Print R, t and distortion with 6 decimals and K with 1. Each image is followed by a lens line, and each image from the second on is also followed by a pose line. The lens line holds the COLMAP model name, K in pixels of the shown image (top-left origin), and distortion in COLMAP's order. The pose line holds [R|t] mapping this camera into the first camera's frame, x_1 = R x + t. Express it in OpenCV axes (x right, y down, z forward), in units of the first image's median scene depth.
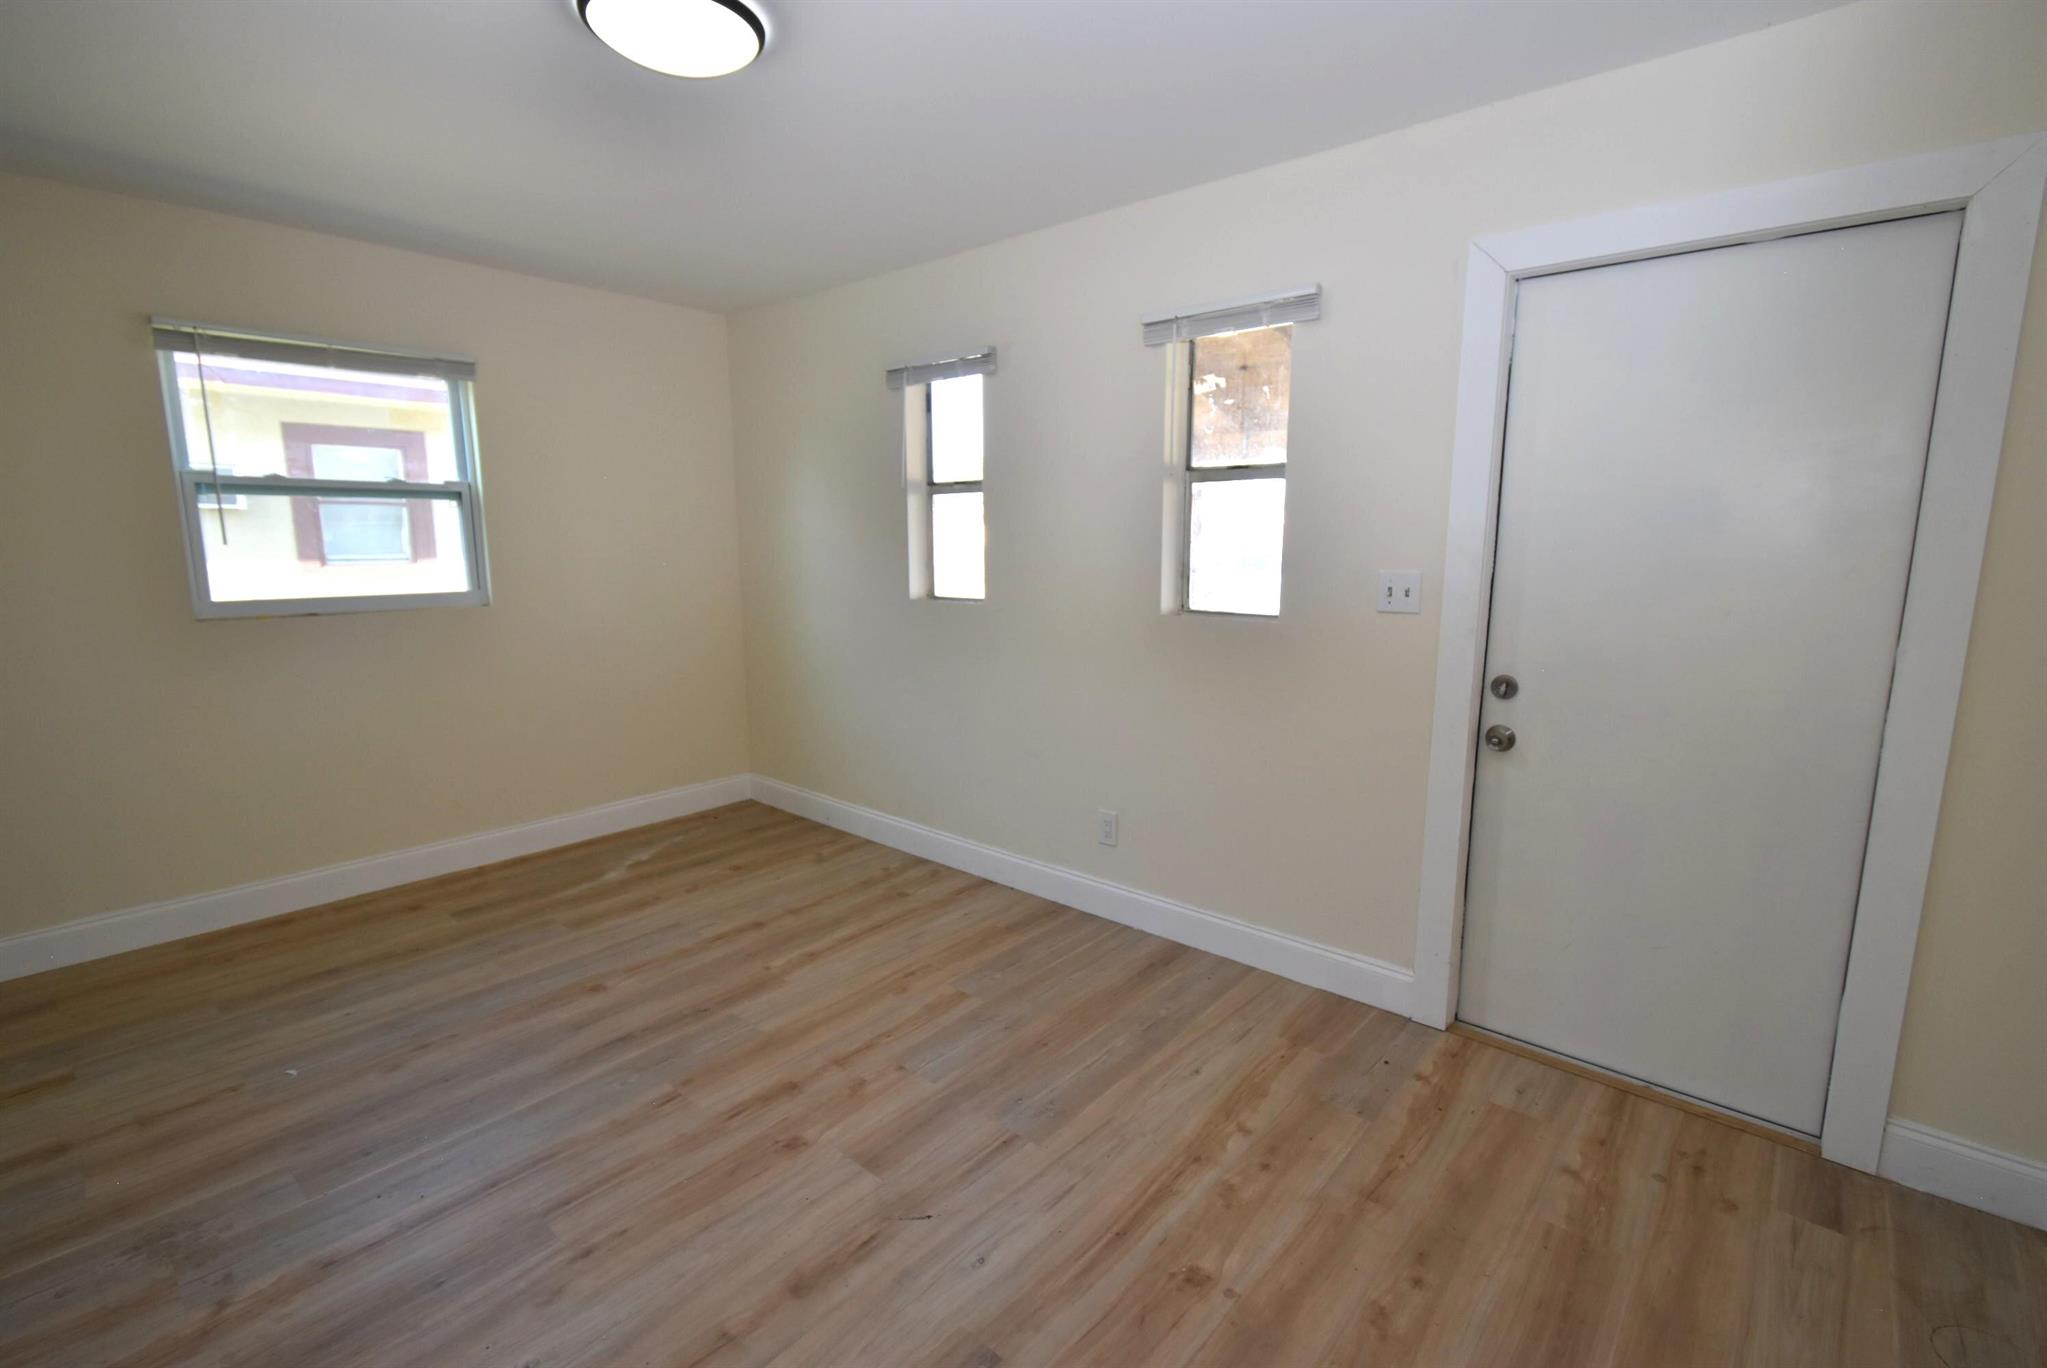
lens RADIAL K [[896.9, 0, 1021.9], [0, 896.9, 668.2], [0, 0, 1]] dist [0.008155, 0.001596]
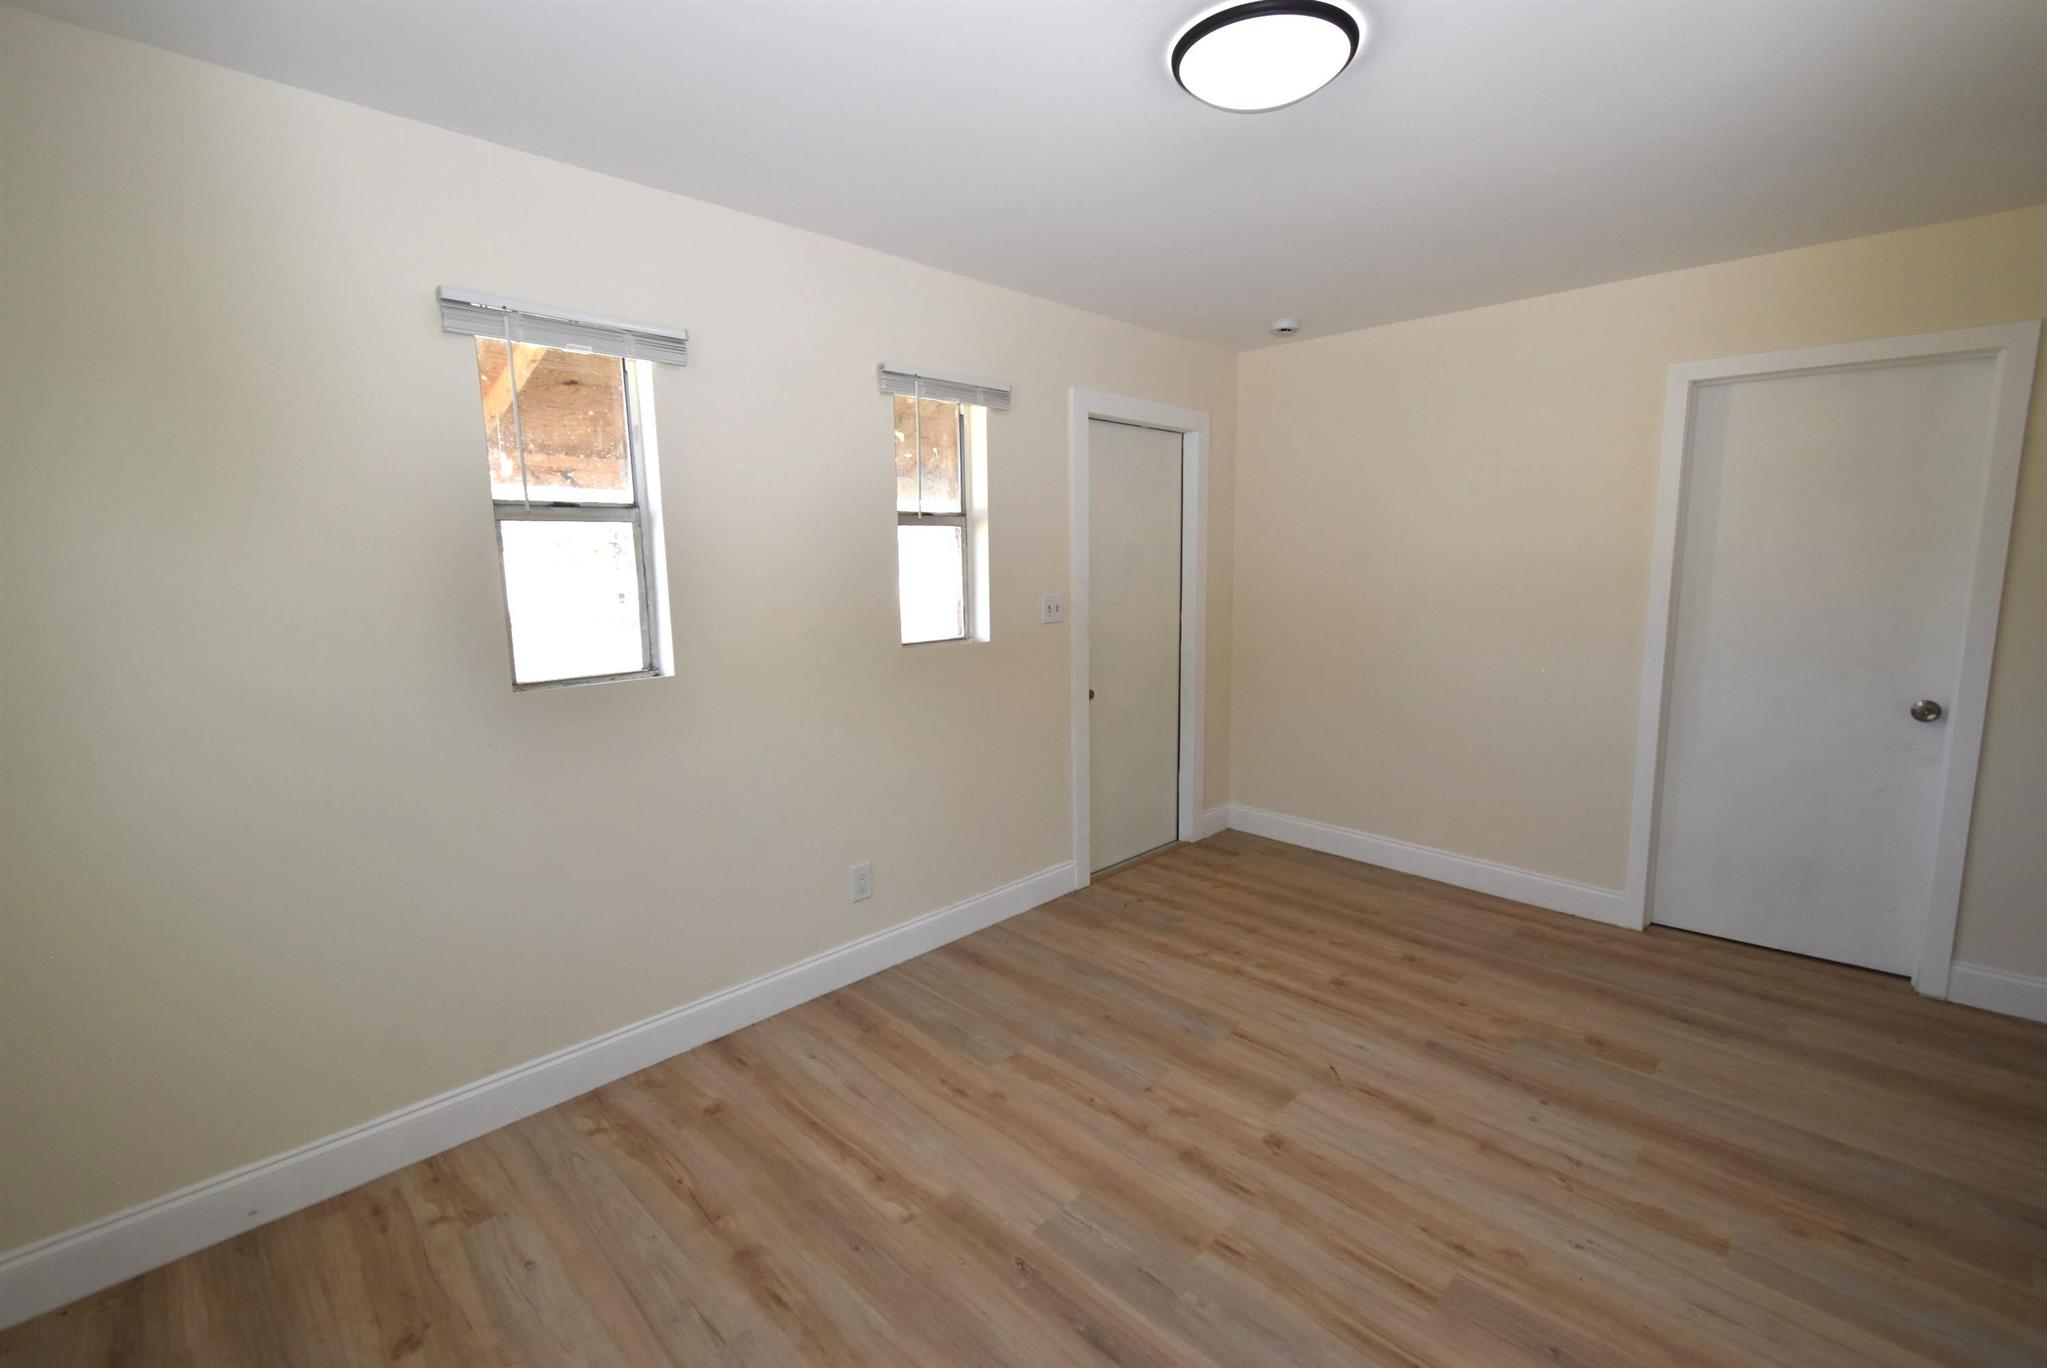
lens RADIAL K [[896.9, 0, 1028.0], [0, 896.9, 689.7], [0, 0, 1]] dist [0.008155, 0.001596]
pose [[0.068915, -0.146352, 0.986829, -1.105420], [0.157714, 0.978340, 0.134080, -0.167709], [-0.985077, 0.146396, 0.090504, 0.980923]]
